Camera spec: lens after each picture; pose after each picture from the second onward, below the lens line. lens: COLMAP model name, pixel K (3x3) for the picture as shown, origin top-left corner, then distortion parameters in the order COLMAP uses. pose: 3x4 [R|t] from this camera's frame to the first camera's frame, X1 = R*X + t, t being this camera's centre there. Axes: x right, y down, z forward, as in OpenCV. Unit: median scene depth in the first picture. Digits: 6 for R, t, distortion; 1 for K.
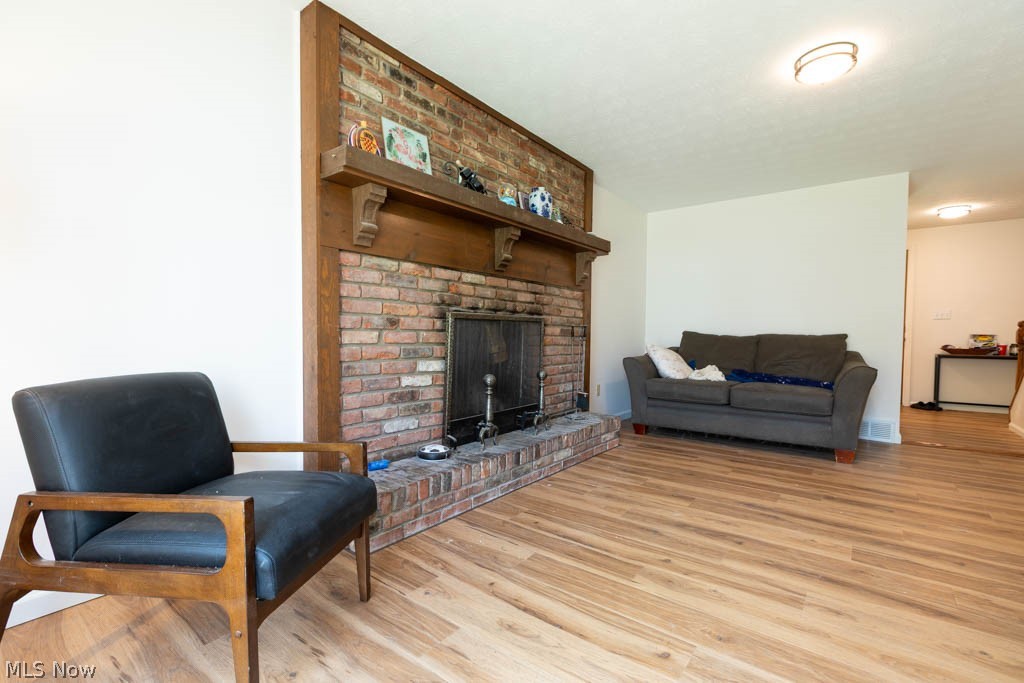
lens RADIAL K [[460.2, 0, 505.9], [0, 460.2, 346.9], [0, 0, 1]] dist [0.002760, -0.001266]
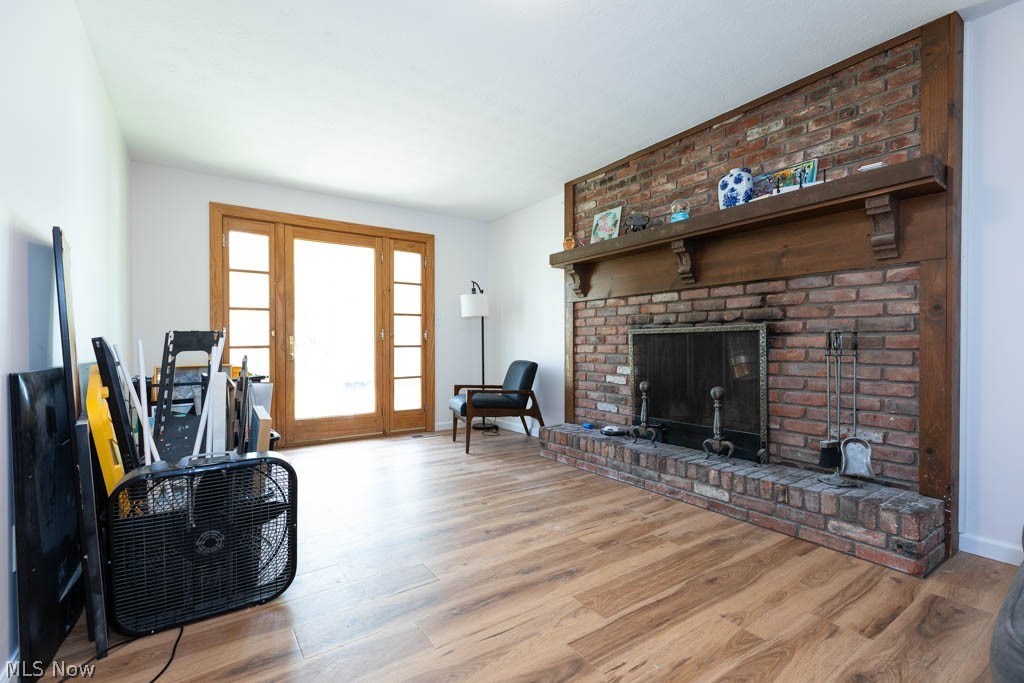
lens RADIAL K [[460.2, 0, 518.0], [0, 460.2, 350.8], [0, 0, 1]] dist [0.002760, -0.001266]
pose [[-0.296889, -0.000104, -0.954912, 1.224320], [-0.029166, 0.999534, 0.008959, -0.019321], [0.954466, 0.030511, -0.296754, 1.096193]]
